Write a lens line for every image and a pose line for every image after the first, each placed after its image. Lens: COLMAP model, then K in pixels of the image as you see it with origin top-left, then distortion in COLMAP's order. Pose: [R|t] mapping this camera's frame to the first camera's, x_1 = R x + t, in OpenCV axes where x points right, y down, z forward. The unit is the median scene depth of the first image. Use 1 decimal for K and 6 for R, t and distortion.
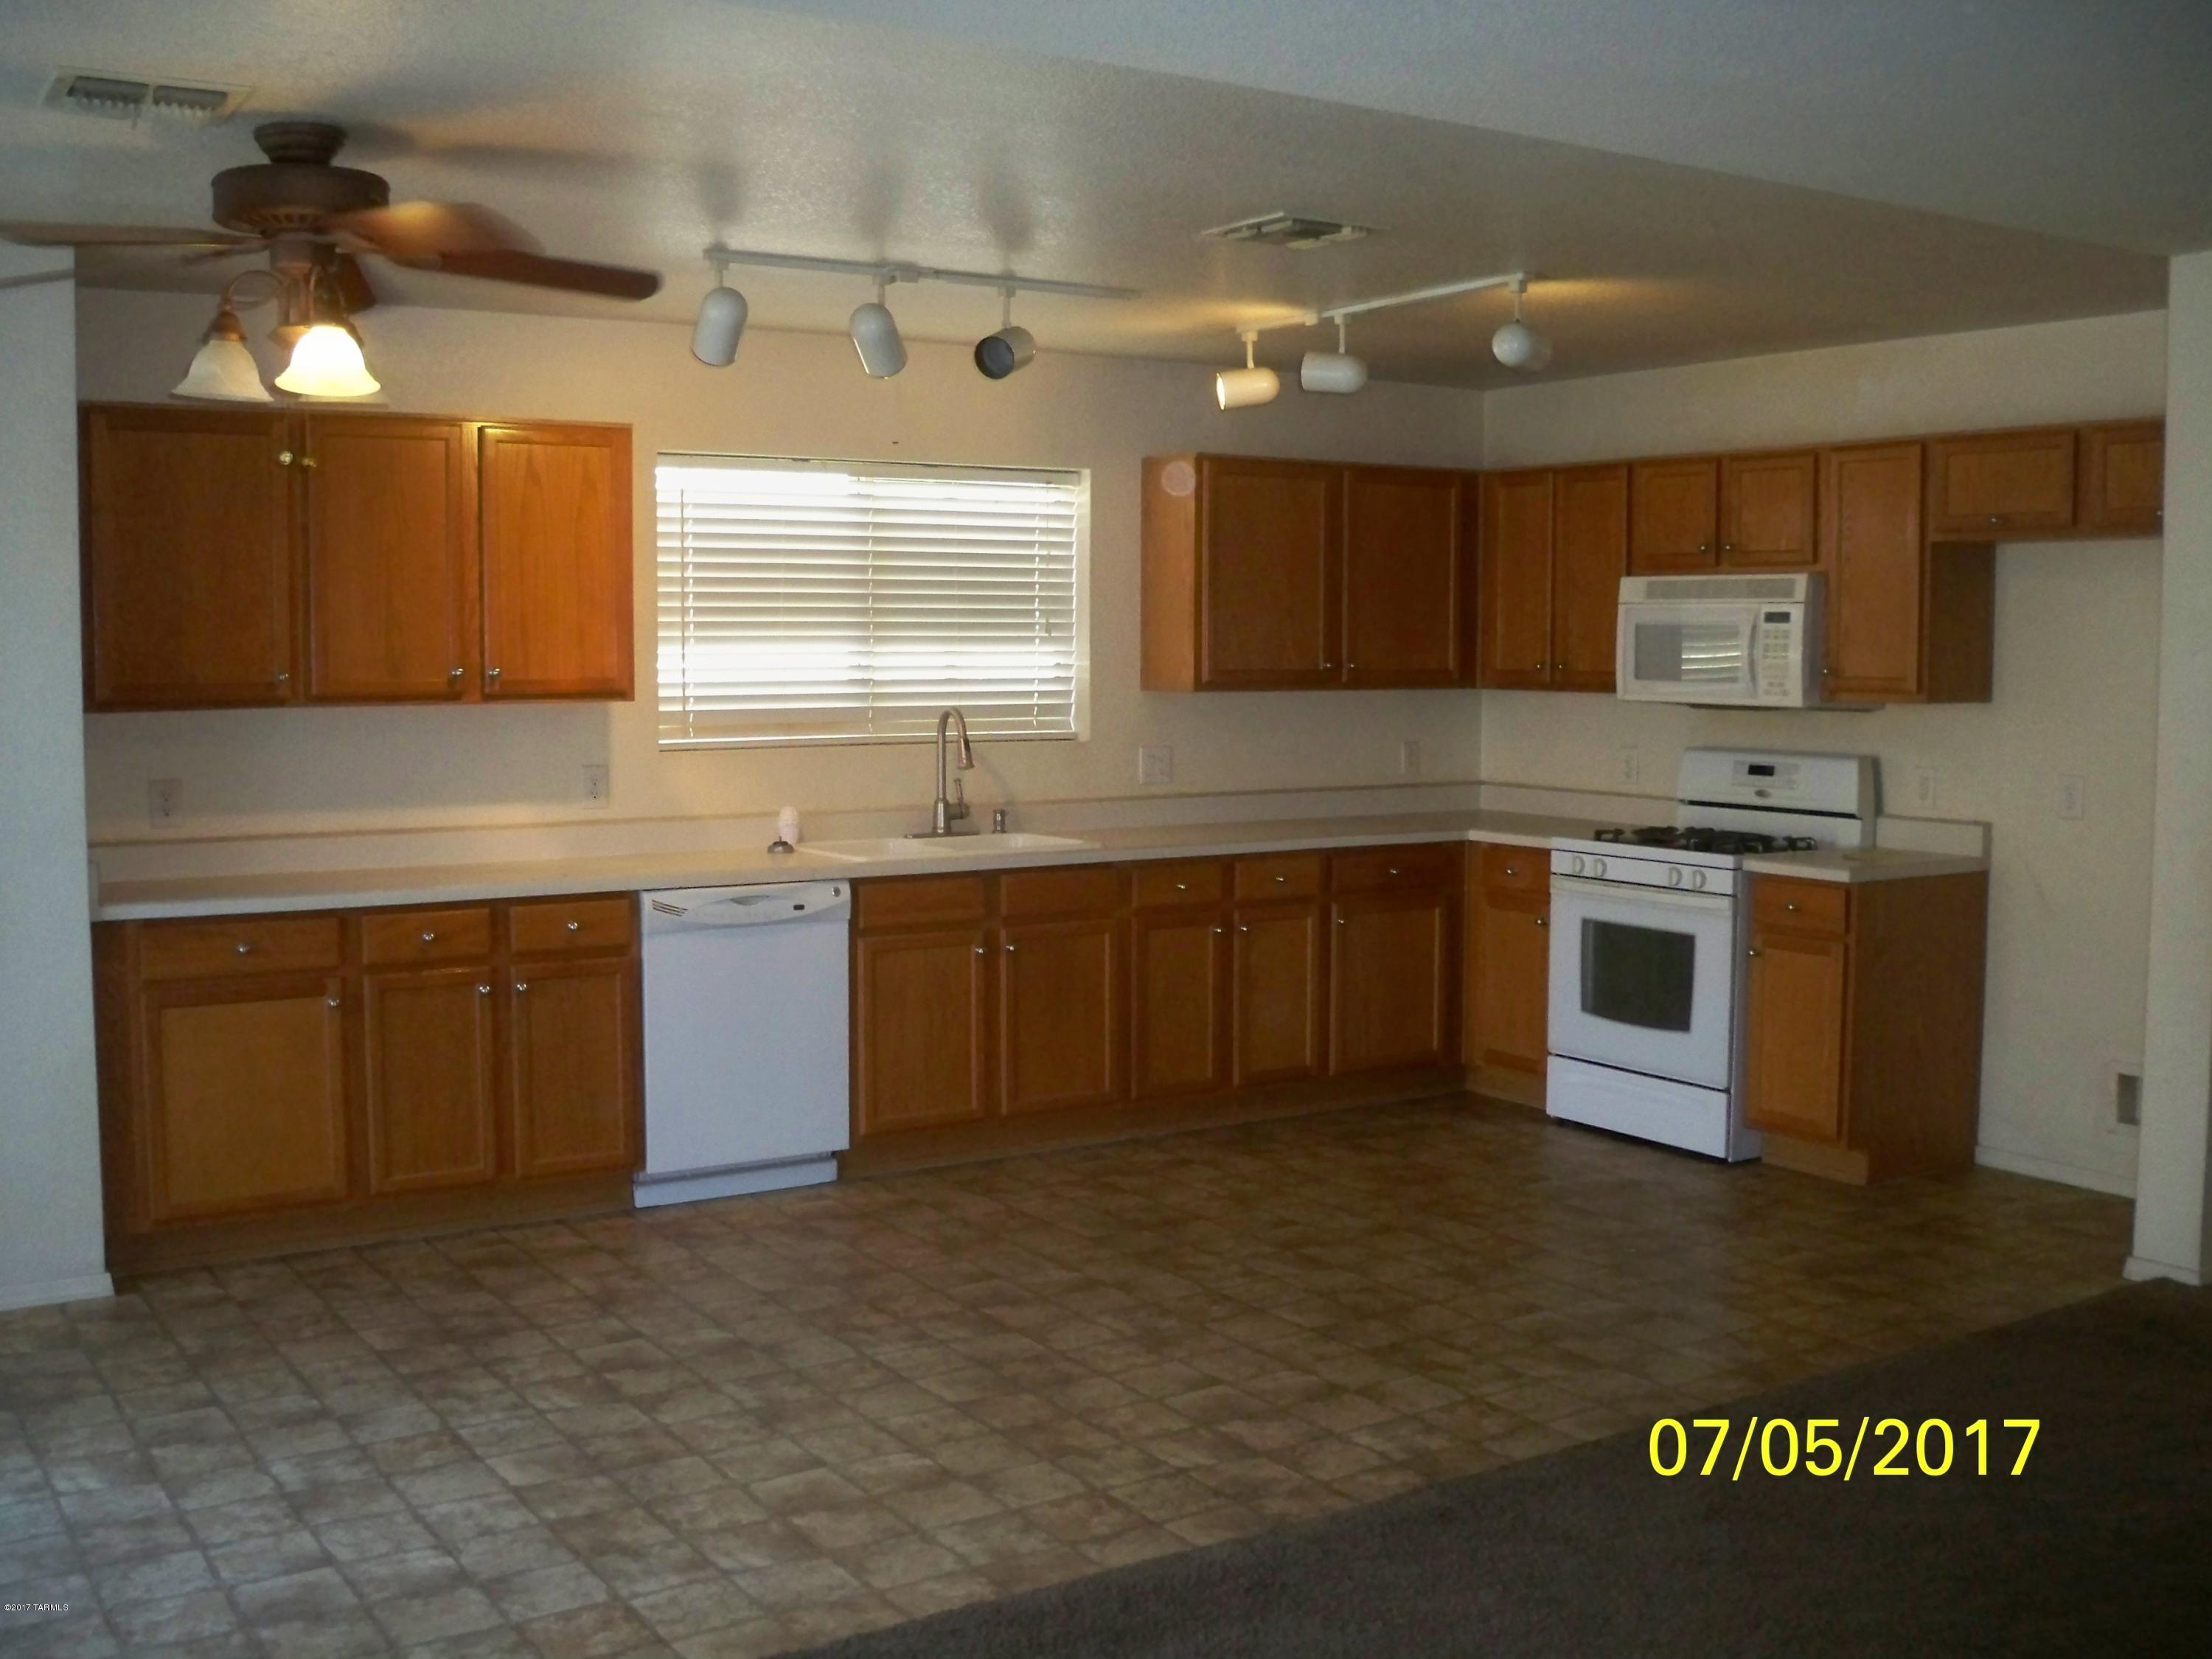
lens RADIAL K [[2285.7, 0, 1106.0], [0, 2285.7, 829.5], [0, 0, 1]] dist [-0.122353, 0.000595]
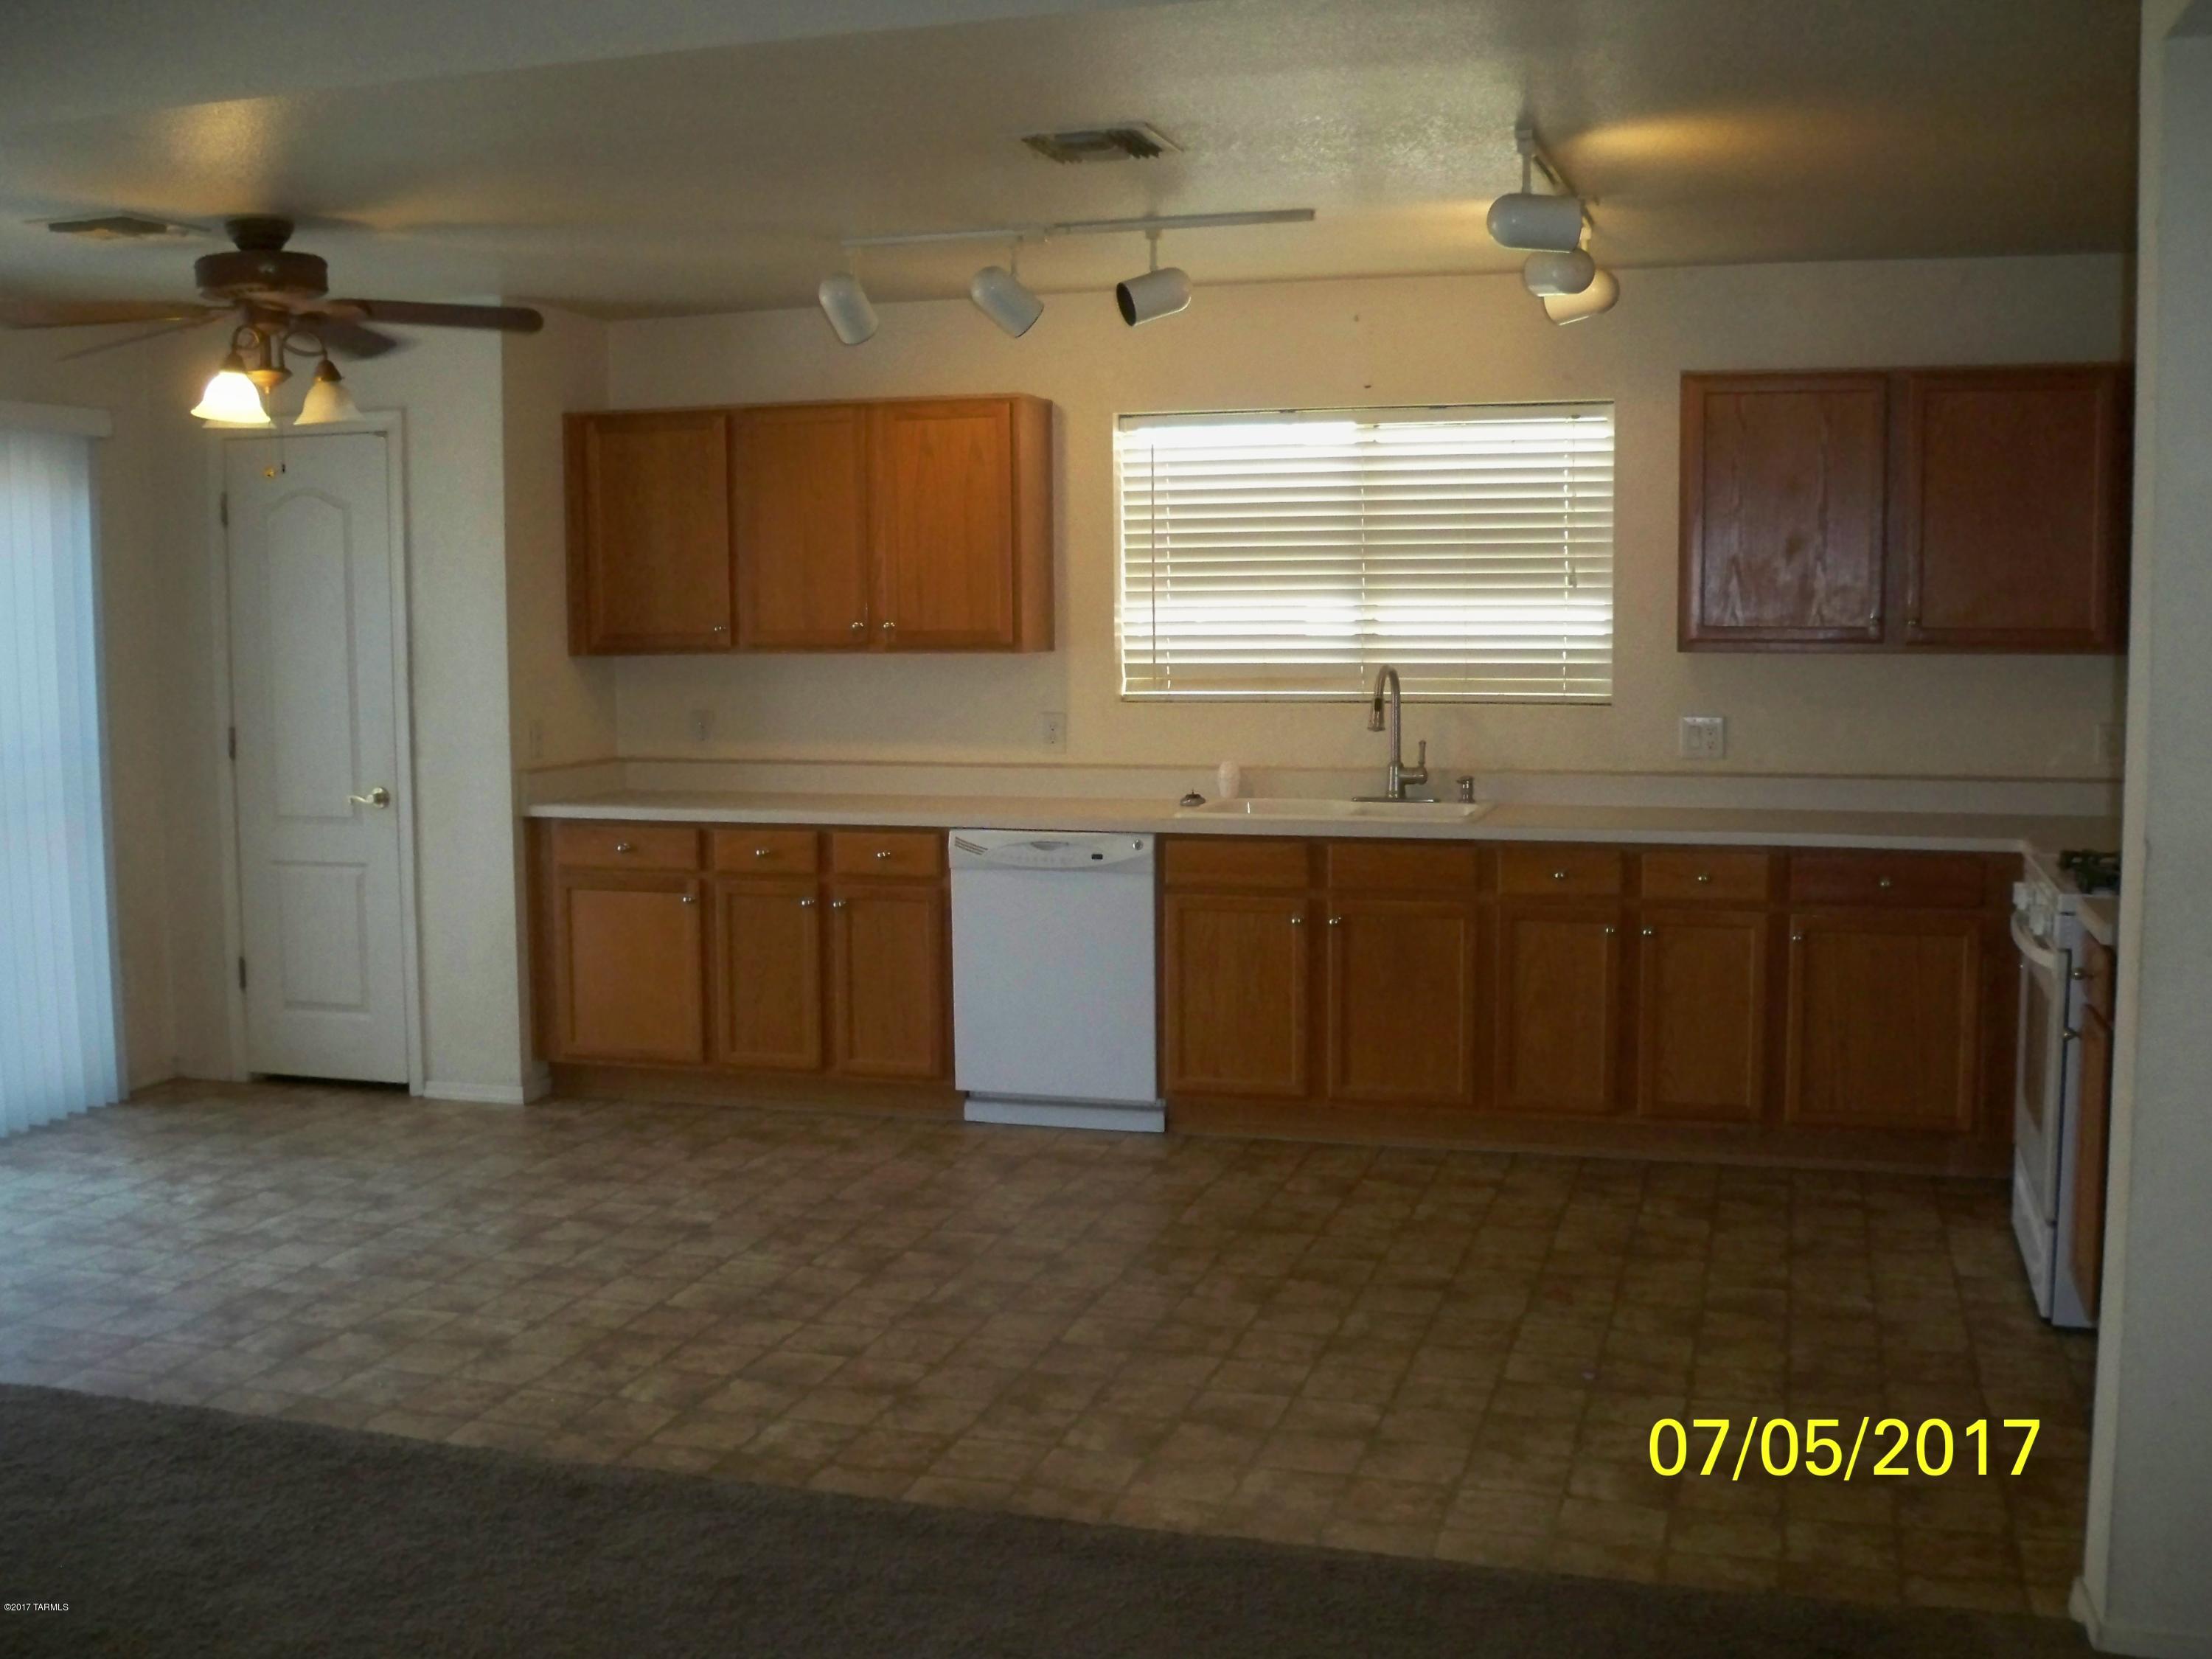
lens RADIAL K [[2285.7, 0, 1106.0], [0, 2285.7, 829.5], [0, 0, 1]] dist [-0.122353, 0.000595]
pose [[0.640721, 0.070979, -0.764486, 0.675758], [-0.053356, 0.997427, 0.047889, -0.028512], [0.765918, 0.010106, 0.642859, 0.355496]]
